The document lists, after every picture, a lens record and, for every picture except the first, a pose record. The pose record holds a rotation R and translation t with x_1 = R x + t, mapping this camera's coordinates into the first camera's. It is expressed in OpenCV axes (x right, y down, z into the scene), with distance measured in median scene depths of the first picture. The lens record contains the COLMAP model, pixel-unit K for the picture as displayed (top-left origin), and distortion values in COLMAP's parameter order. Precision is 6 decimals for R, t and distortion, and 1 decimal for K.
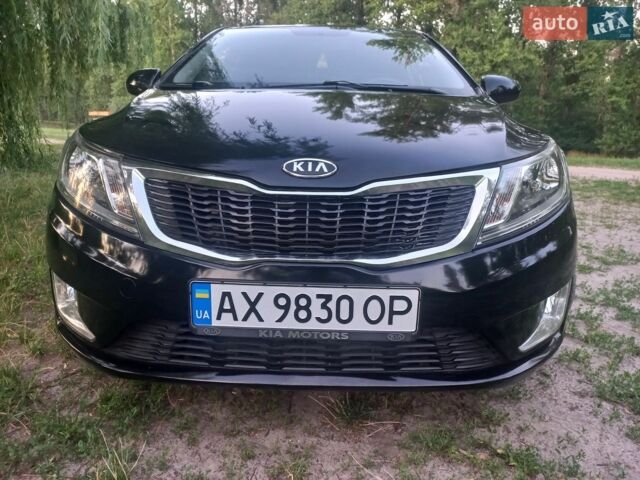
lens RADIAL K [[445.4, 0, 320.0], [0, 445.4, 240.0], [0, 0, 1]] dist [0.032590, -0.003537]
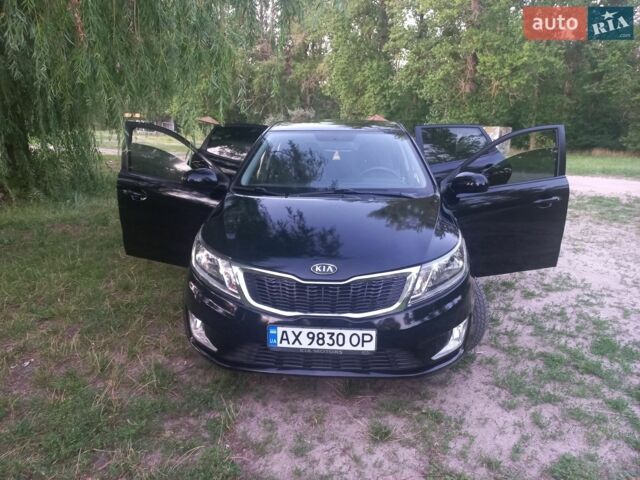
lens RADIAL K [[445.4, 0, 320.0], [0, 445.4, 240.0], [0, 0, 1]] dist [0.032590, -0.003537]
pose [[0.998365, -0.003739, -0.057033, 0.071518], [0.004568, 0.999886, 0.014408, -0.307072], [0.056973, -0.014645, 0.998268, -0.977702]]
